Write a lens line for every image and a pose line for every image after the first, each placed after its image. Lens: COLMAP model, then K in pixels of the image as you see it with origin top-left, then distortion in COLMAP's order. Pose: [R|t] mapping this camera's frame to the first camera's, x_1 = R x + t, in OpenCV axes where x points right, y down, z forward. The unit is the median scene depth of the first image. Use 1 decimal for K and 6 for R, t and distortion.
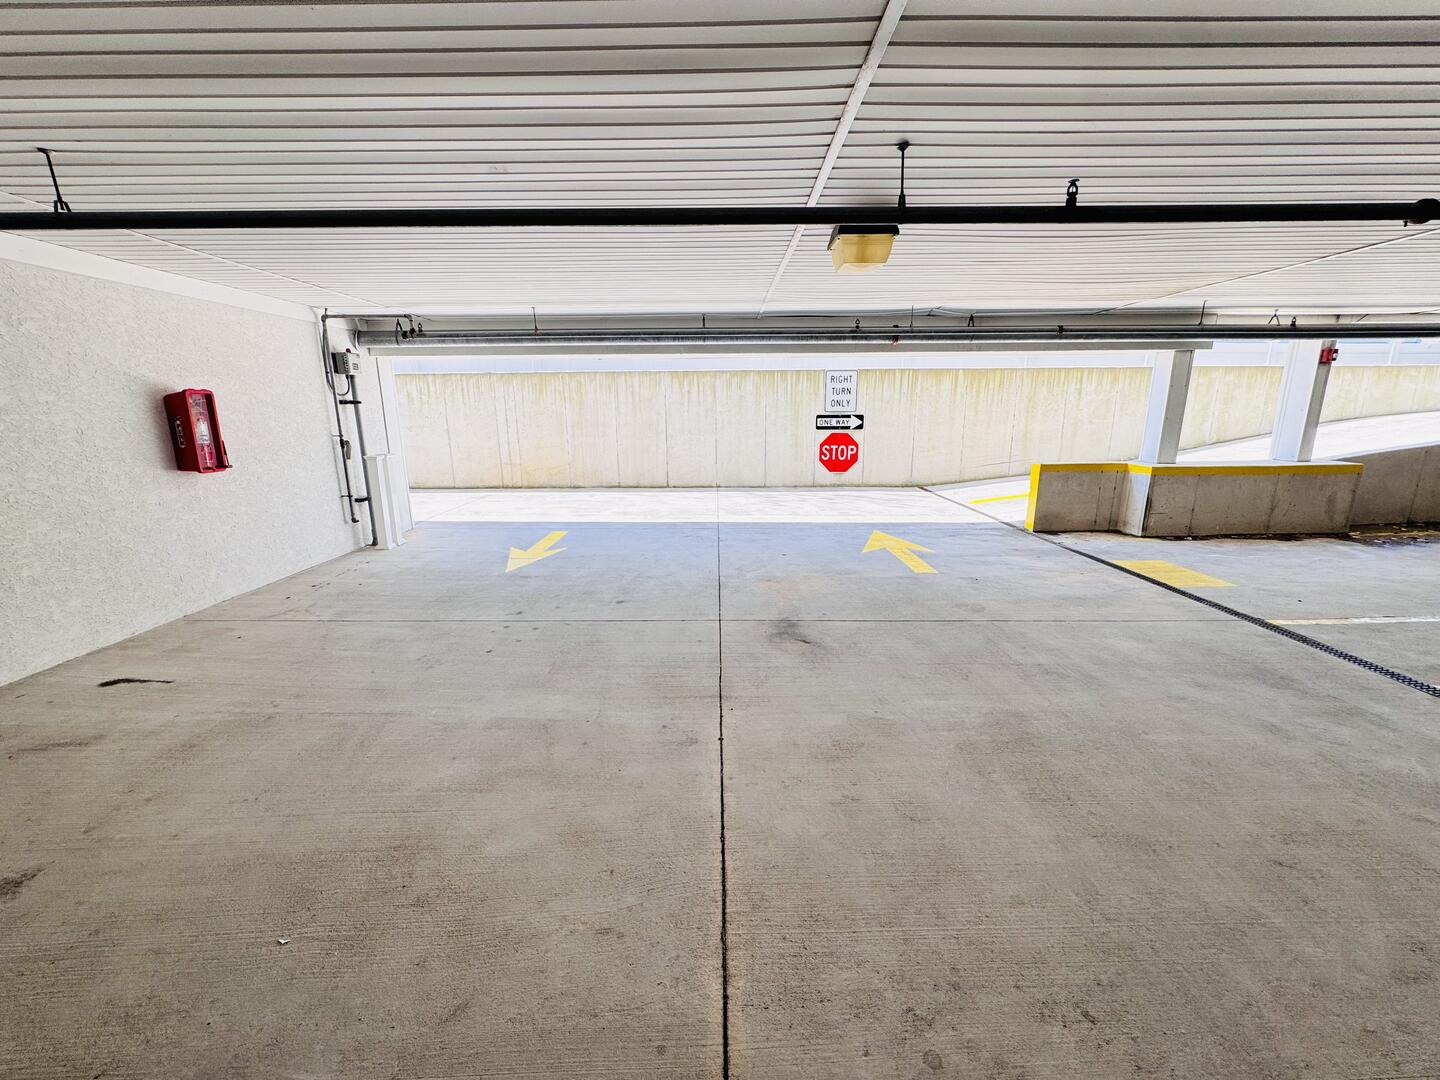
lens RADIAL K [[571.8, 0, 716.5], [0, 571.8, 542.6], [0, 0, 1]] dist [-0.003691, 0.000291]
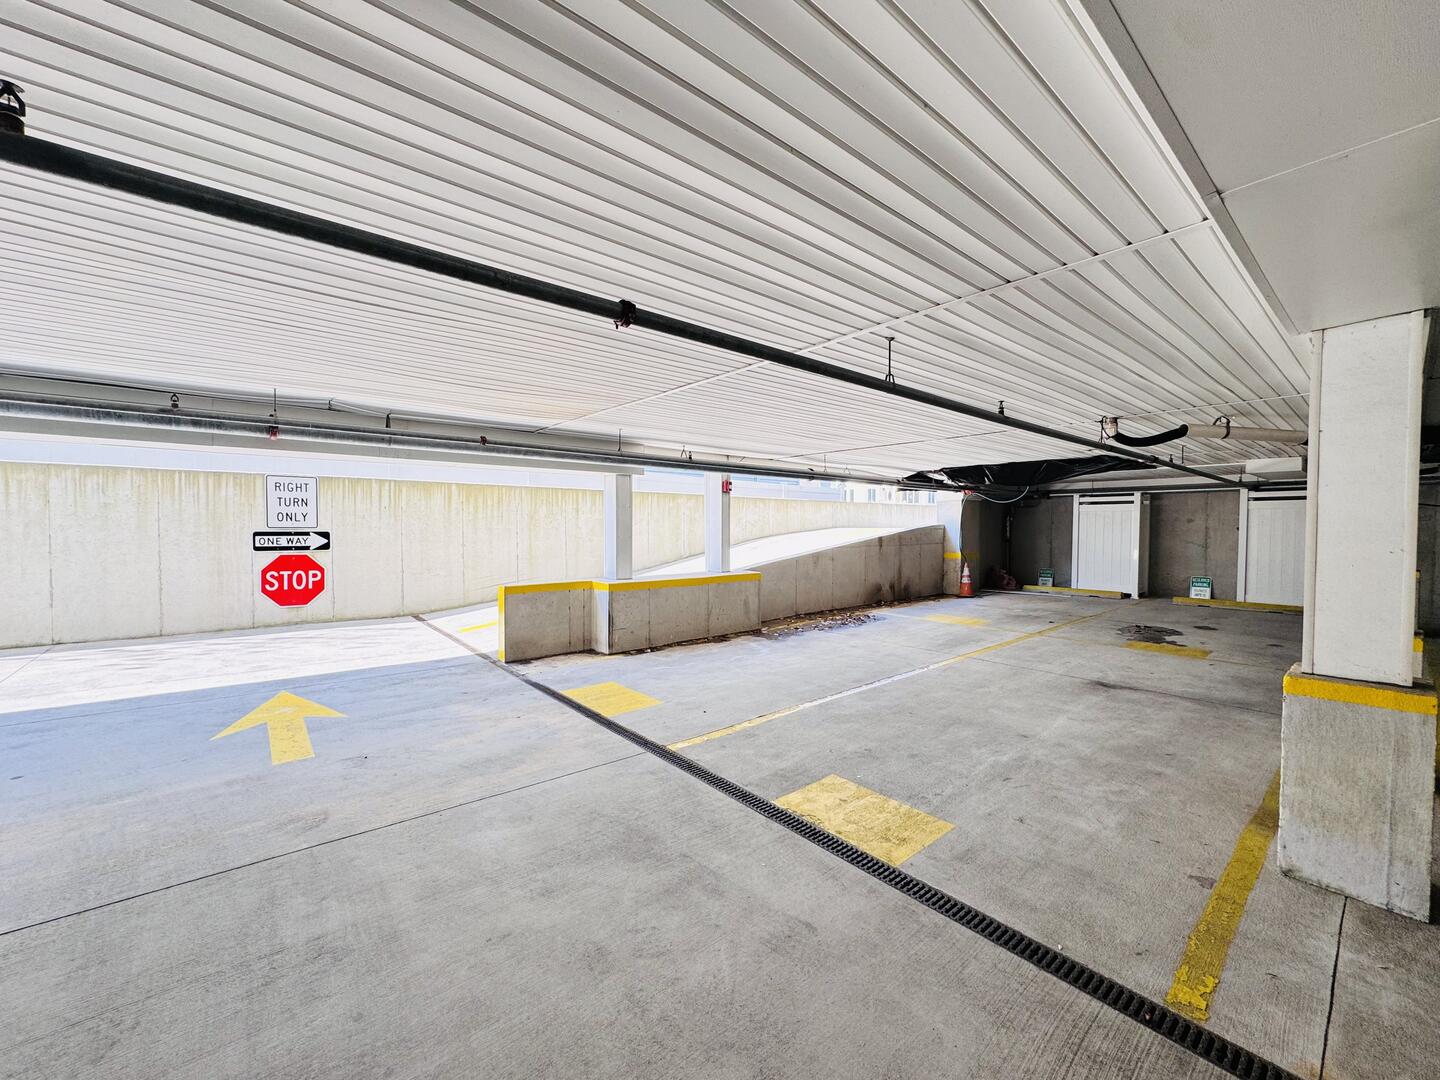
lens RADIAL K [[571.8, 0, 716.5], [0, 571.8, 542.6], [0, 0, 1]] dist [-0.003691, 0.000291]
pose [[0.771260, -0.006814, 0.636484, 0.264132], [0.134001, 0.979271, -0.151892, -0.024604], [-0.622256, 0.202438, 0.756186, 0.102059]]
